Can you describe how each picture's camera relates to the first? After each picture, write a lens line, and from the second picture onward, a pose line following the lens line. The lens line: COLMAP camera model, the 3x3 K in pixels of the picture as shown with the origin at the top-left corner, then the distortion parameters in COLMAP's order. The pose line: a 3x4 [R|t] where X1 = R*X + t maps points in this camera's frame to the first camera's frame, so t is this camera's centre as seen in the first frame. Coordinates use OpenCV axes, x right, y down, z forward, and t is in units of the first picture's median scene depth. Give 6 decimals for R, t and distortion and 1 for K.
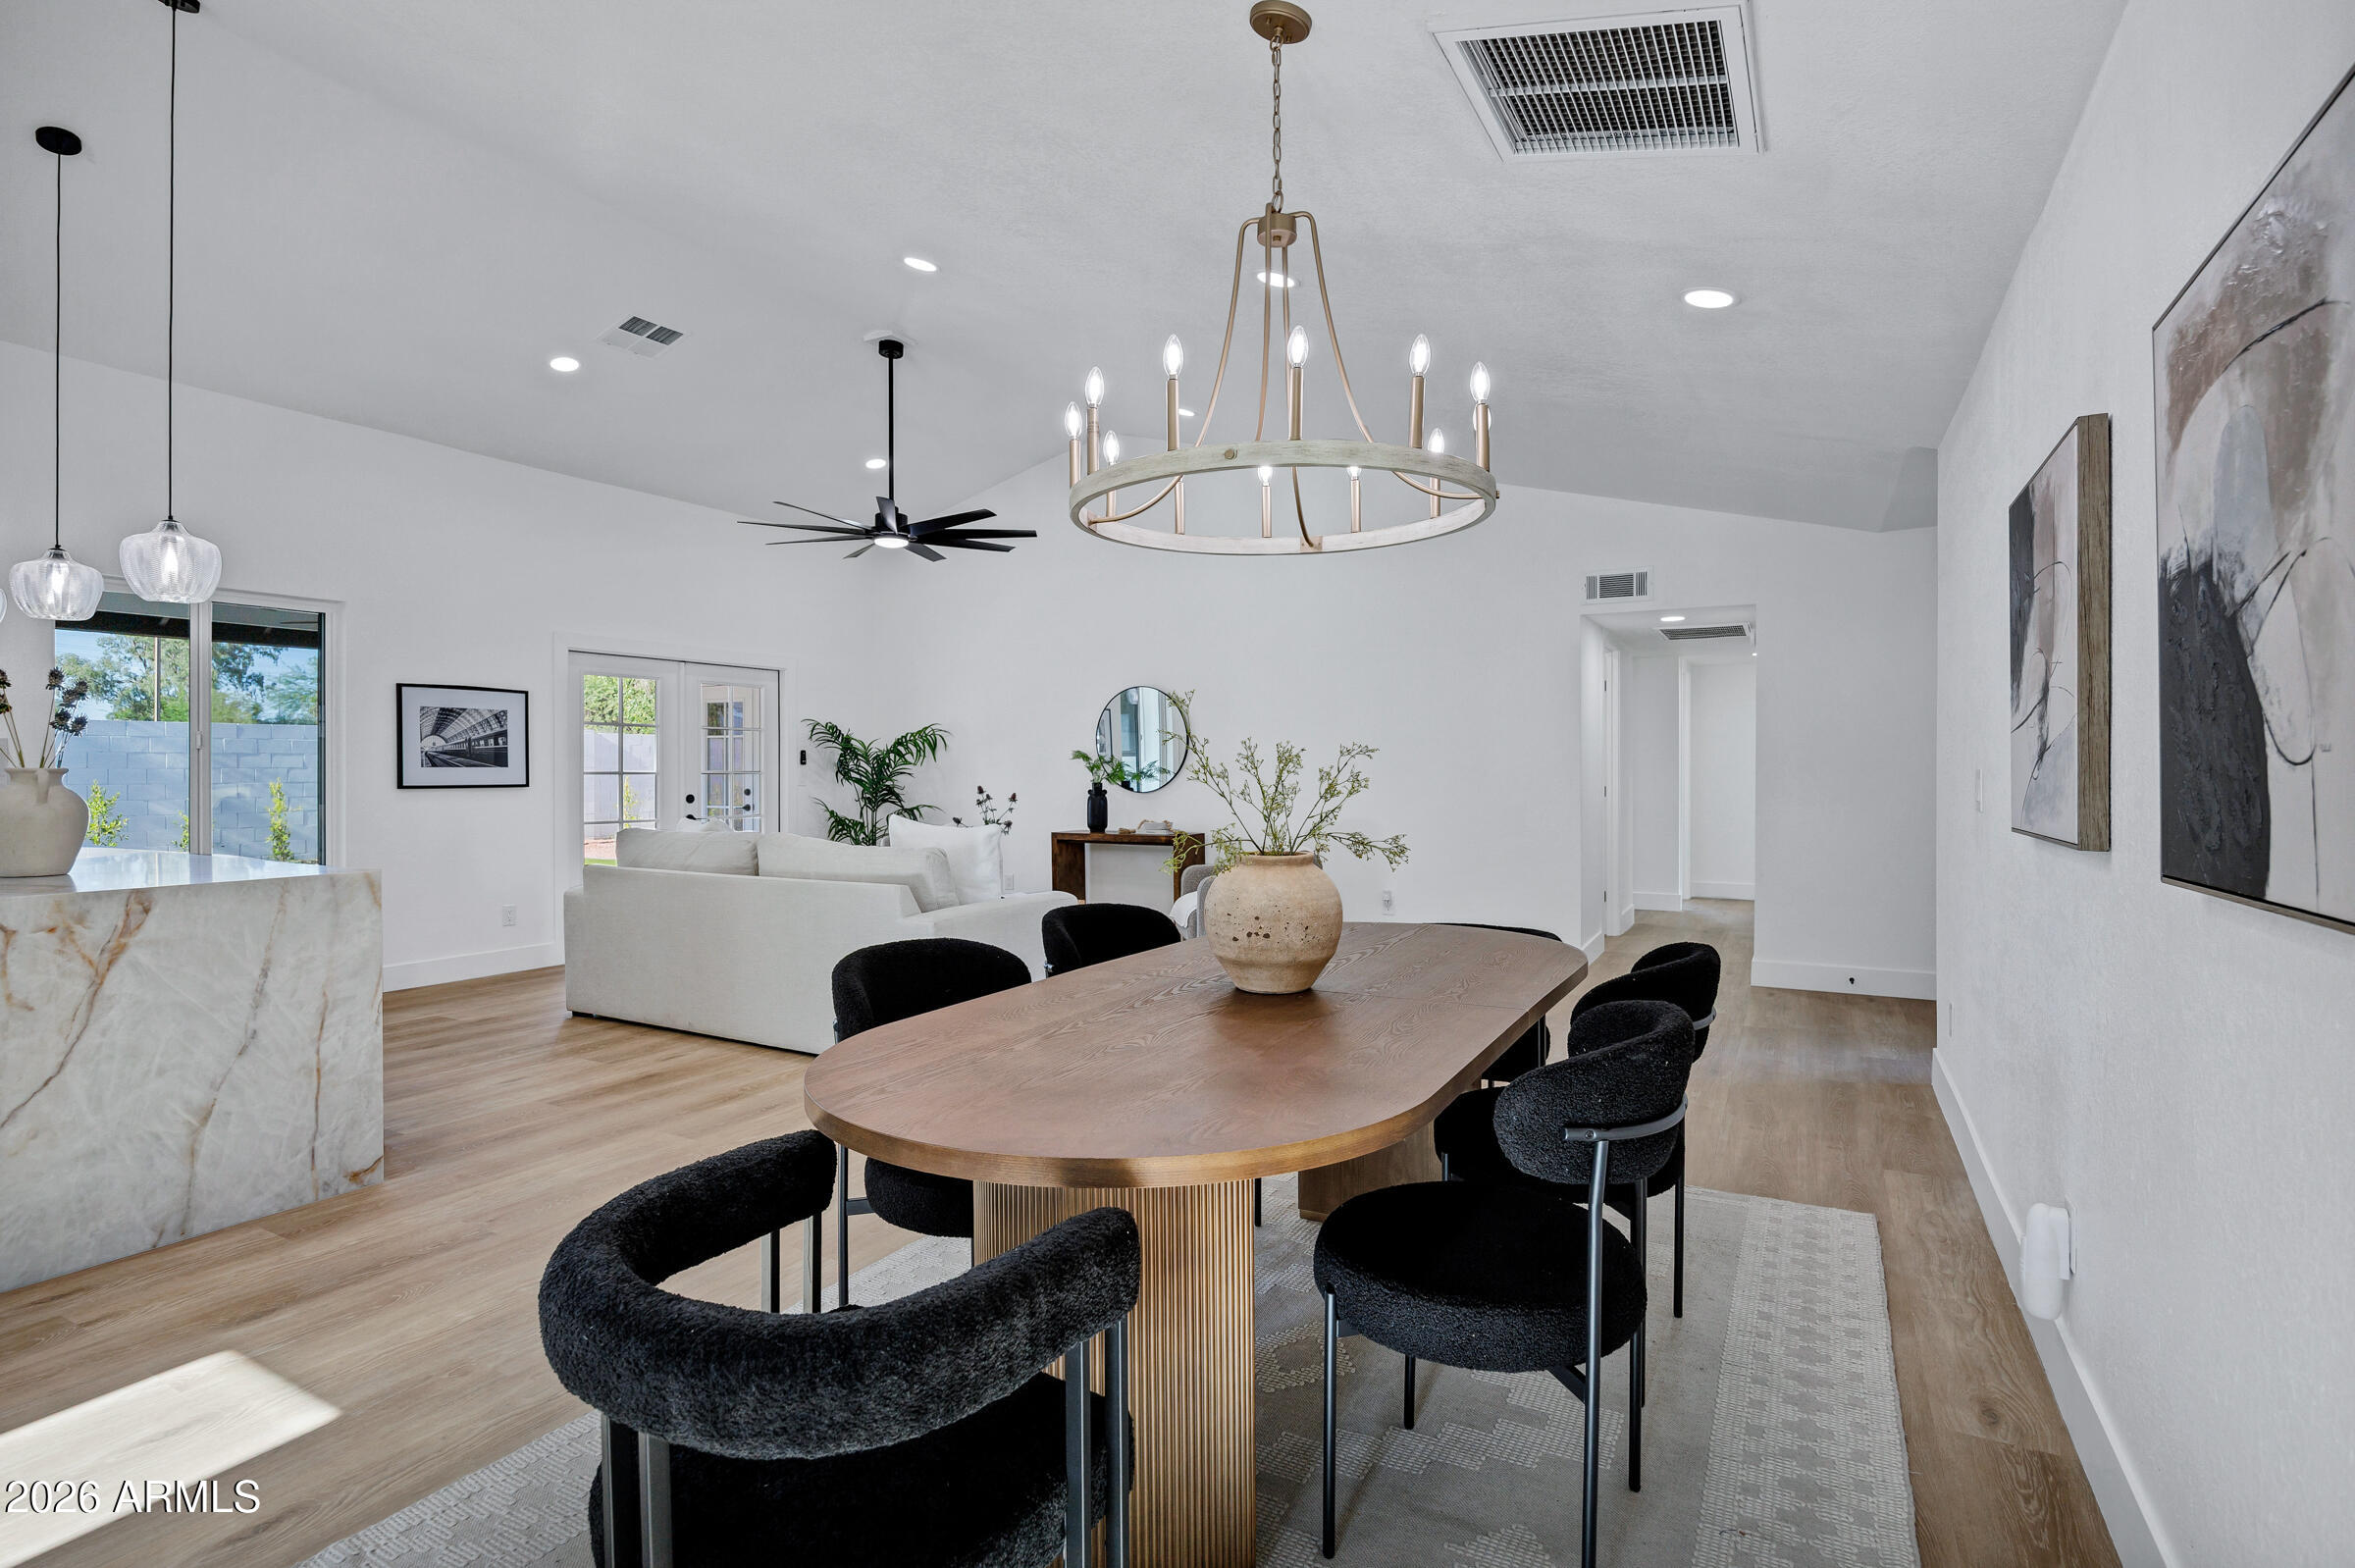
lens RADIAL K [[1153.2, 0, 1167.6], [0, 1153.2, 774.5], [0, 0, 1]] dist [0.011354, -0.004904]
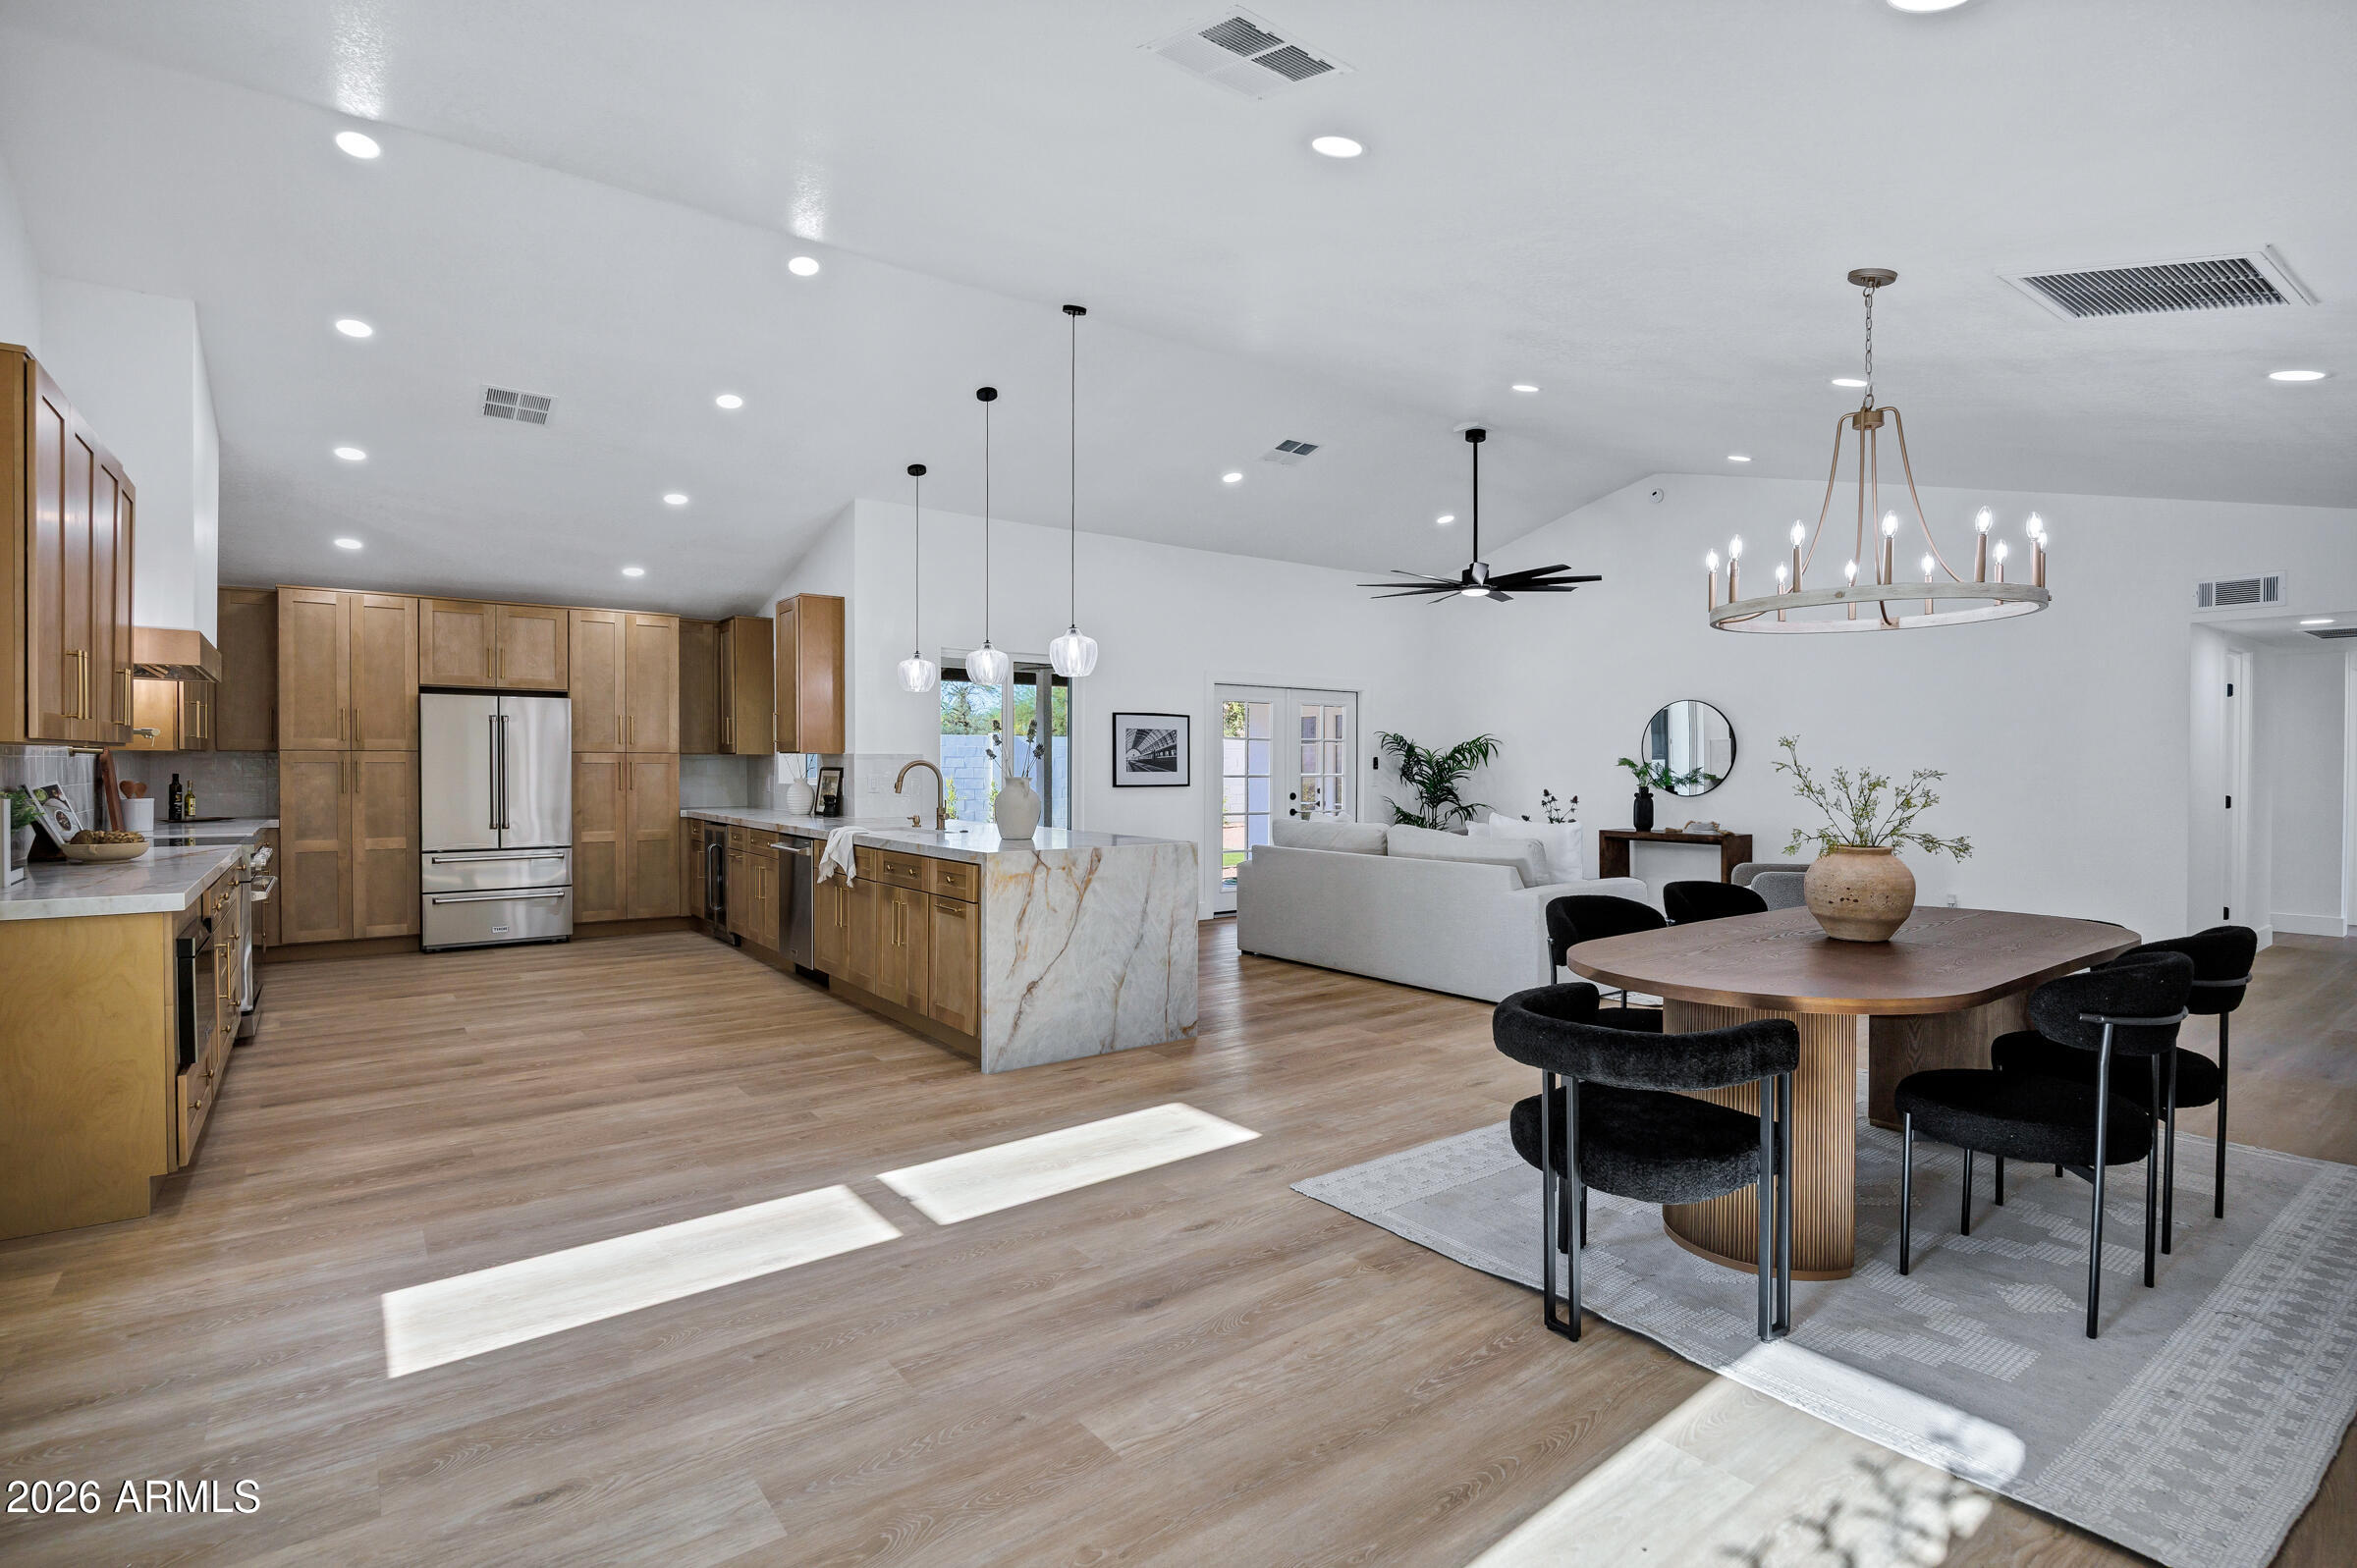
lens RADIAL K [[1154.0, 0, 1167.8], [0, 1154.0, 781.0], [0, 0, 1]] dist [0.011354, -0.004904]
pose [[0.917372, 0.008978, -0.397930, -0.046571], [-0.005565, 0.999937, 0.009731, -0.008293], [0.397992, -0.006712, 0.917364, -0.249072]]
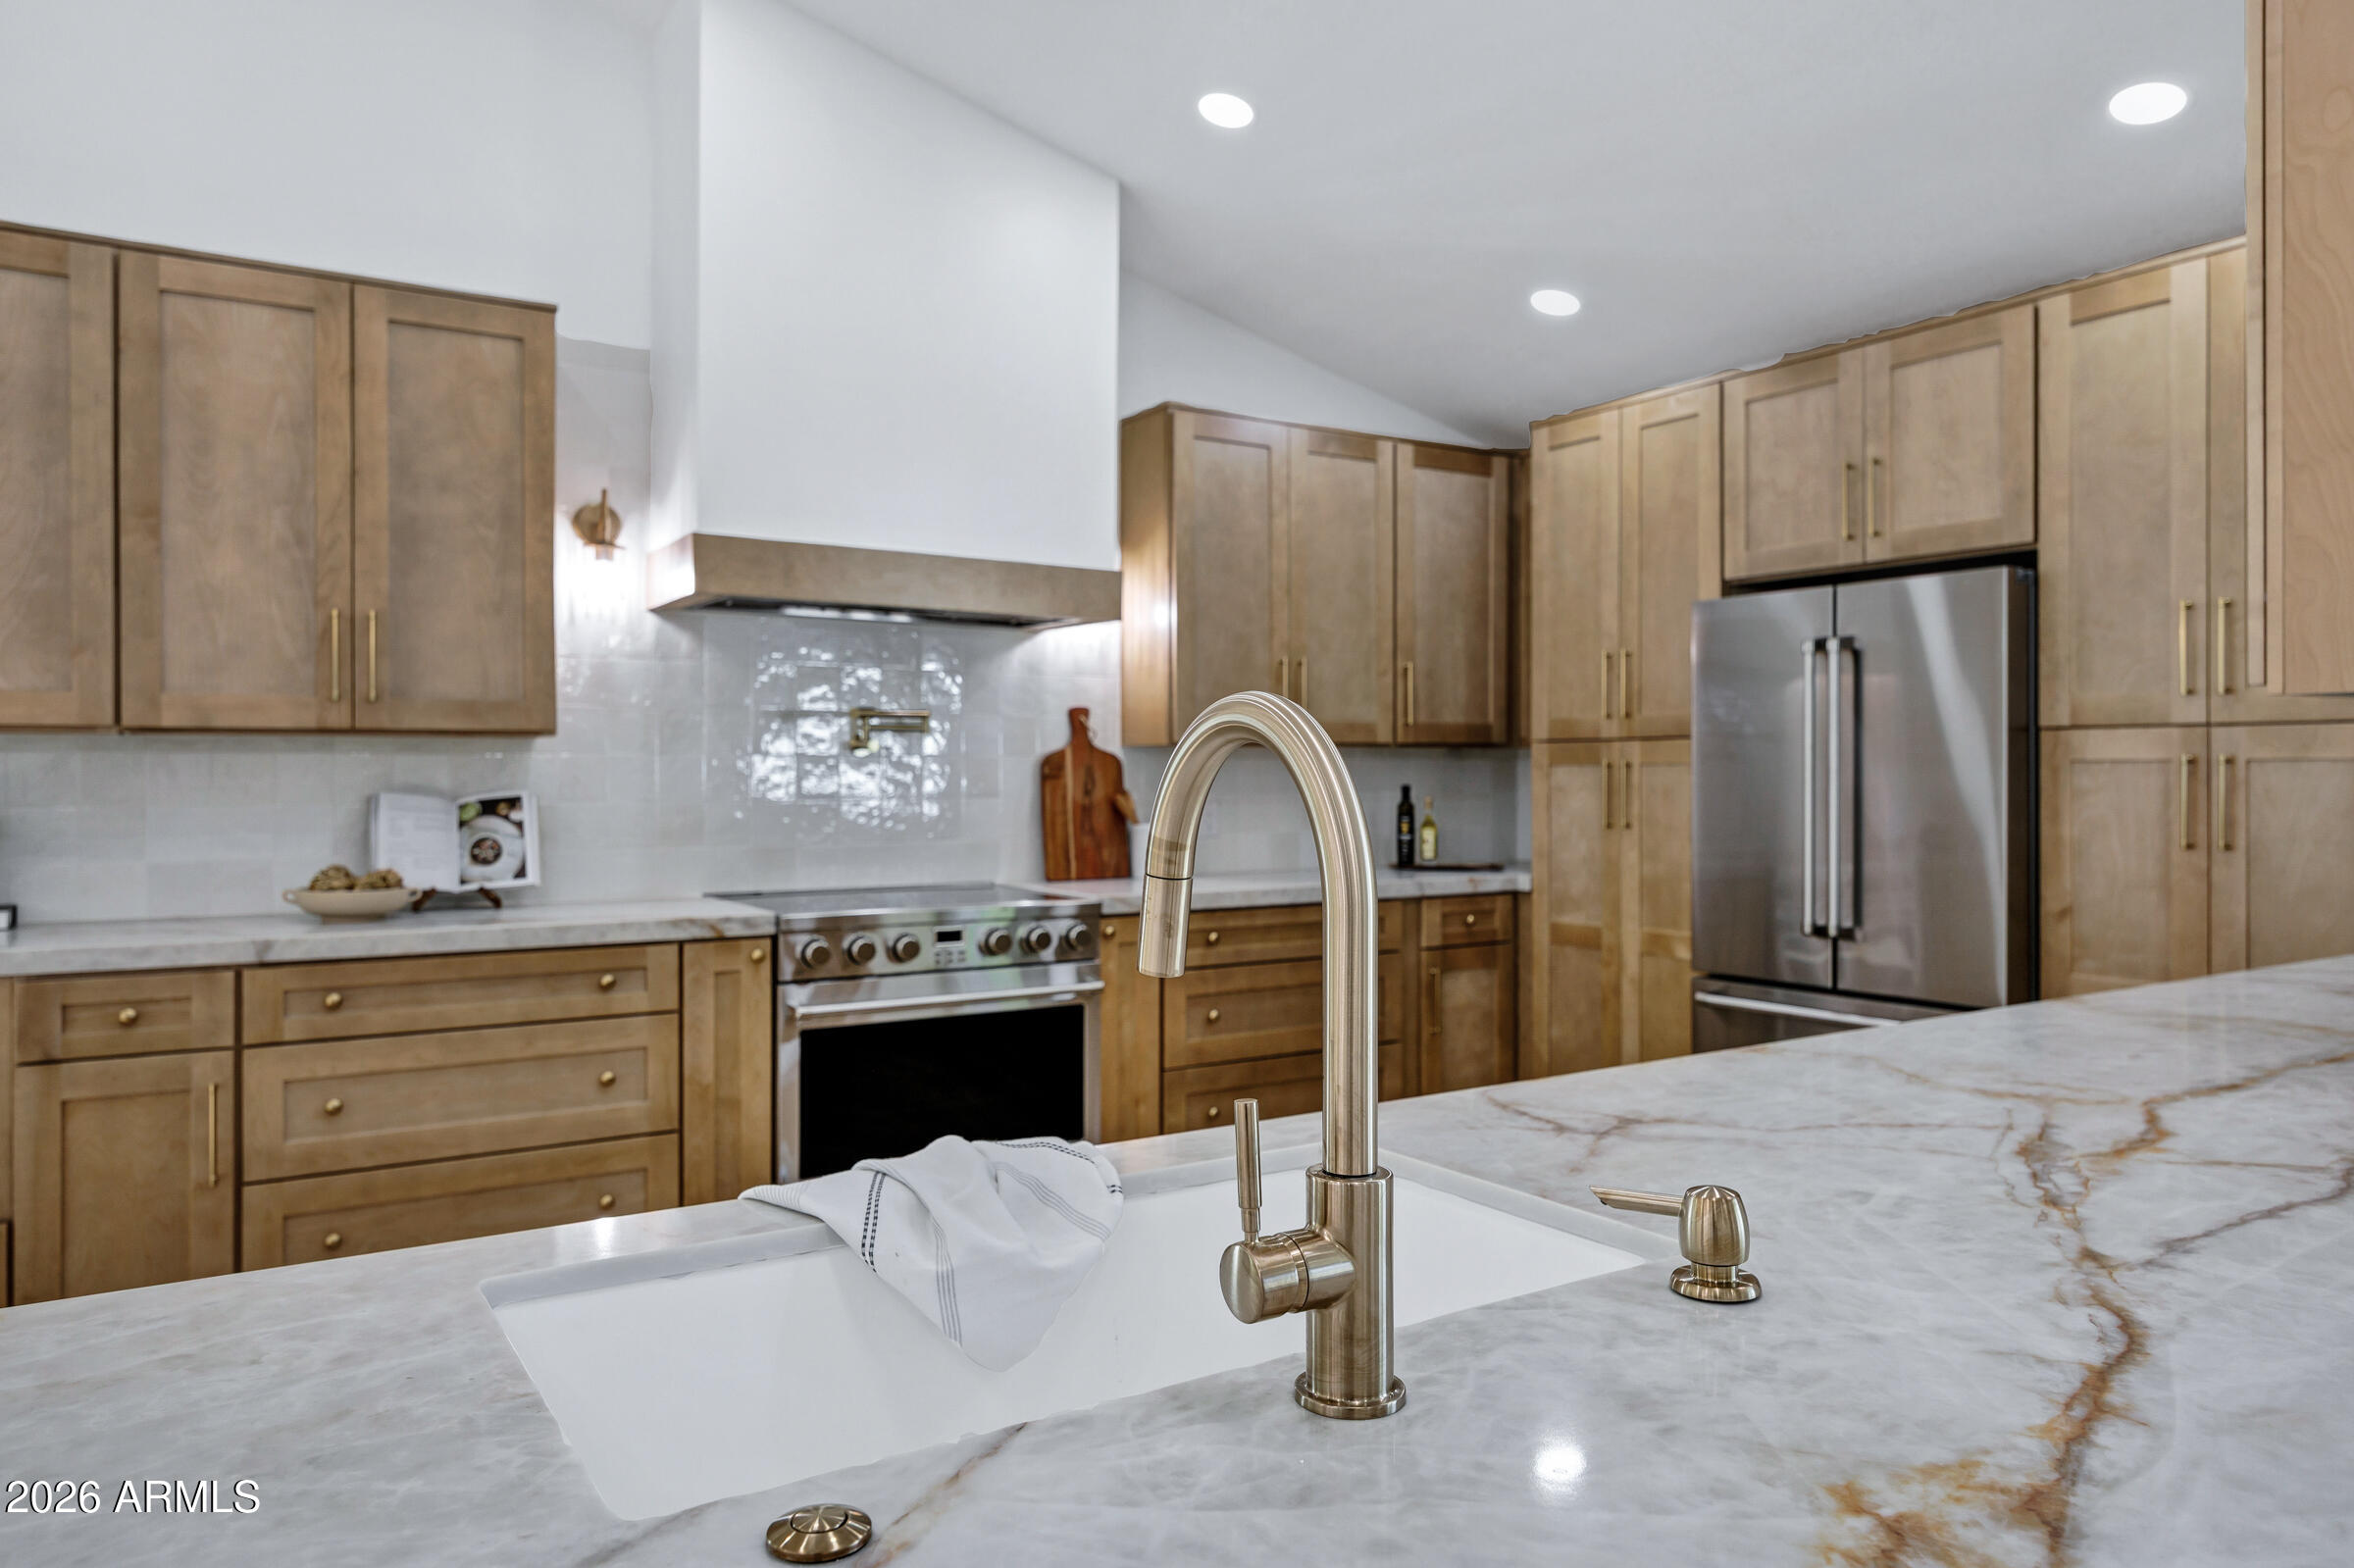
lens RADIAL K [[1559.5, 0, 1154.2], [0, 1559.5, 768.3], [0, 0, 1]] dist [-0.009630, 0.012073]
pose [[-0.459578, -0.002076, -0.888135, -0.495329], [-0.003883, 0.999992, -0.000328, -0.007740], [0.888129, 0.003297, -0.459582, 0.622365]]
